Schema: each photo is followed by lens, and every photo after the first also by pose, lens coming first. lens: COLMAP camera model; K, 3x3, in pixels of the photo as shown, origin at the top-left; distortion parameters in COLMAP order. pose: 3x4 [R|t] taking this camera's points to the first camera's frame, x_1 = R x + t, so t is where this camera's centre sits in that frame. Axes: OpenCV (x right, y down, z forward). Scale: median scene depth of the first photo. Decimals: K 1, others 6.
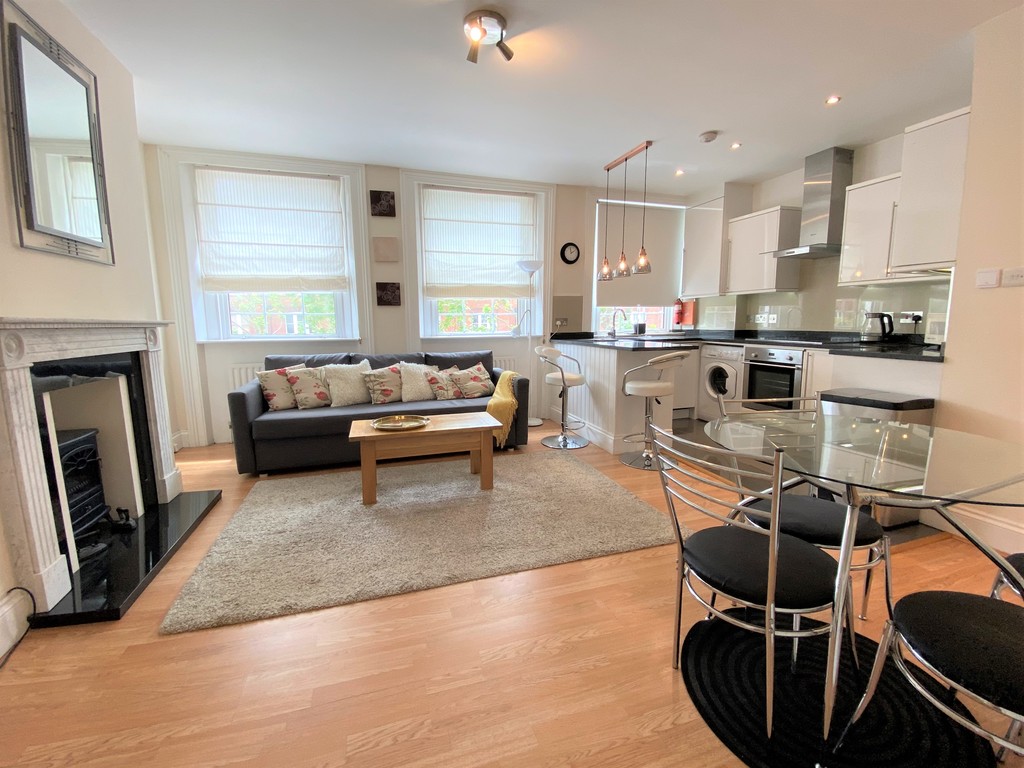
lens RADIAL K [[430.8, 0, 508.4], [0, 430.8, 382.4], [0, 0, 1]] dist [0.062200, -0.054072]
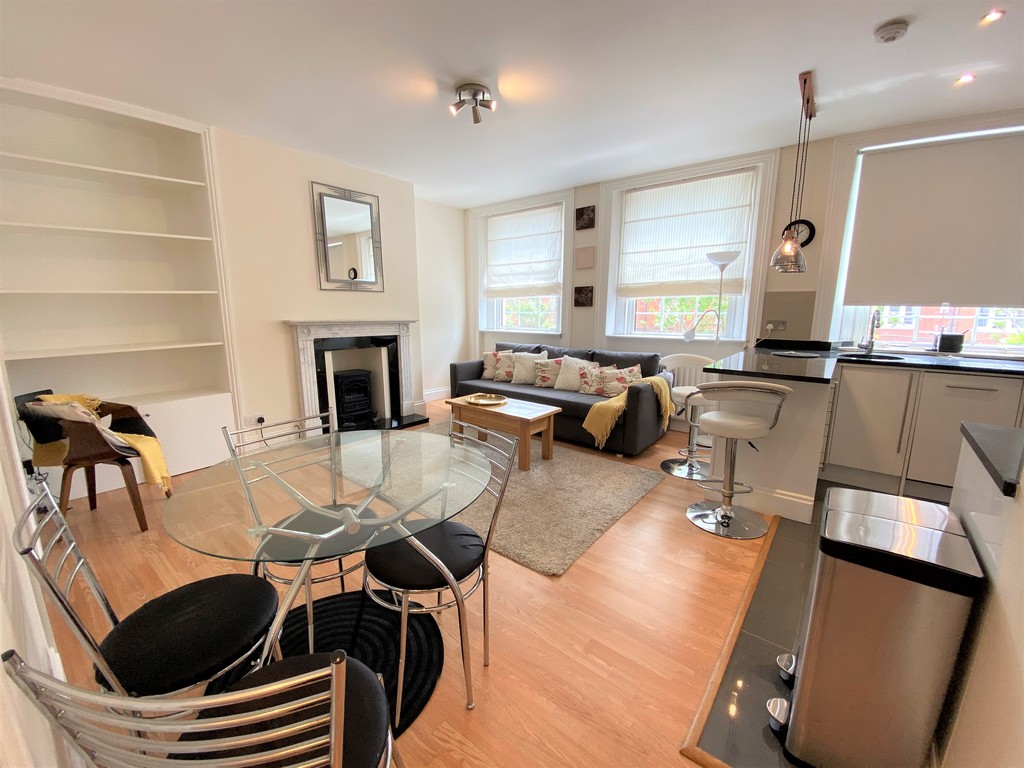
lens RADIAL K [[413.0, 0, 506.3], [0, 413.0, 383.1], [0, 0, 1]] dist [0.033373, -0.025868]
pose [[0.544840, 0.157805, -0.823558, 0.574283], [-0.124728, 0.986458, 0.106502, -0.070259], [0.829212, 0.044694, 0.557145, 0.234251]]
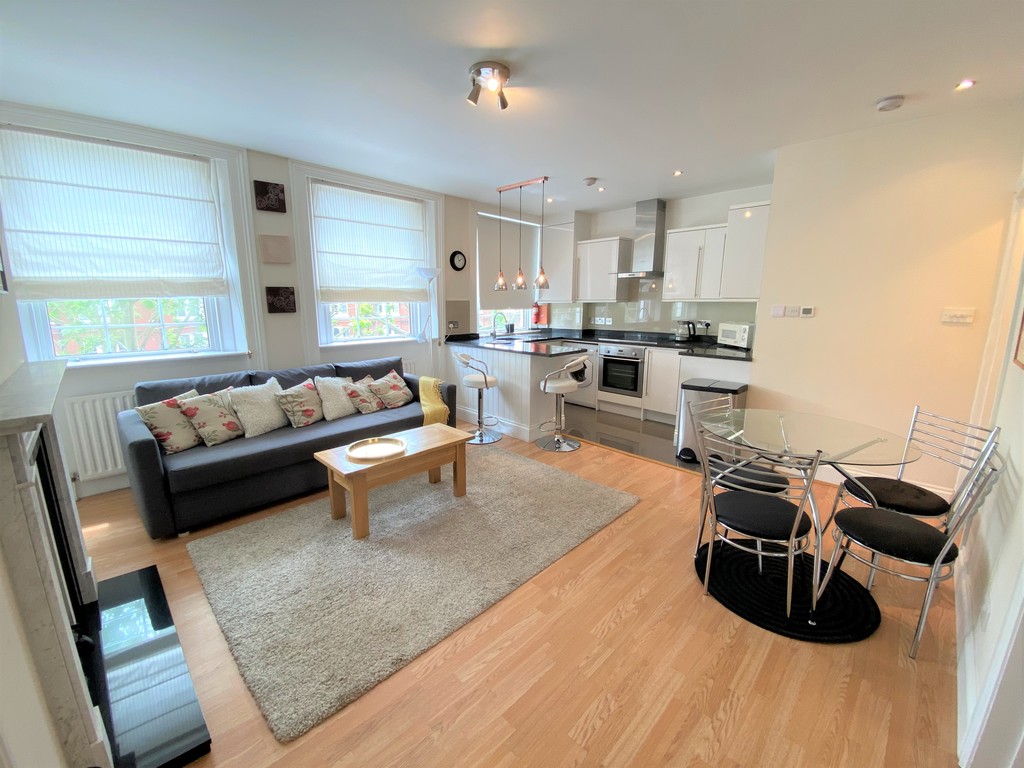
lens RADIAL K [[413.0, 0, 506.3], [0, 413.0, 383.1], [0, 0, 1]] dist [0.033373, -0.025868]
pose [[0.886028, -0.082428, 0.456246, -0.281079], [0.058500, 0.996080, 0.066350, -0.066851], [-0.459927, -0.032098, 0.887377, 0.031017]]
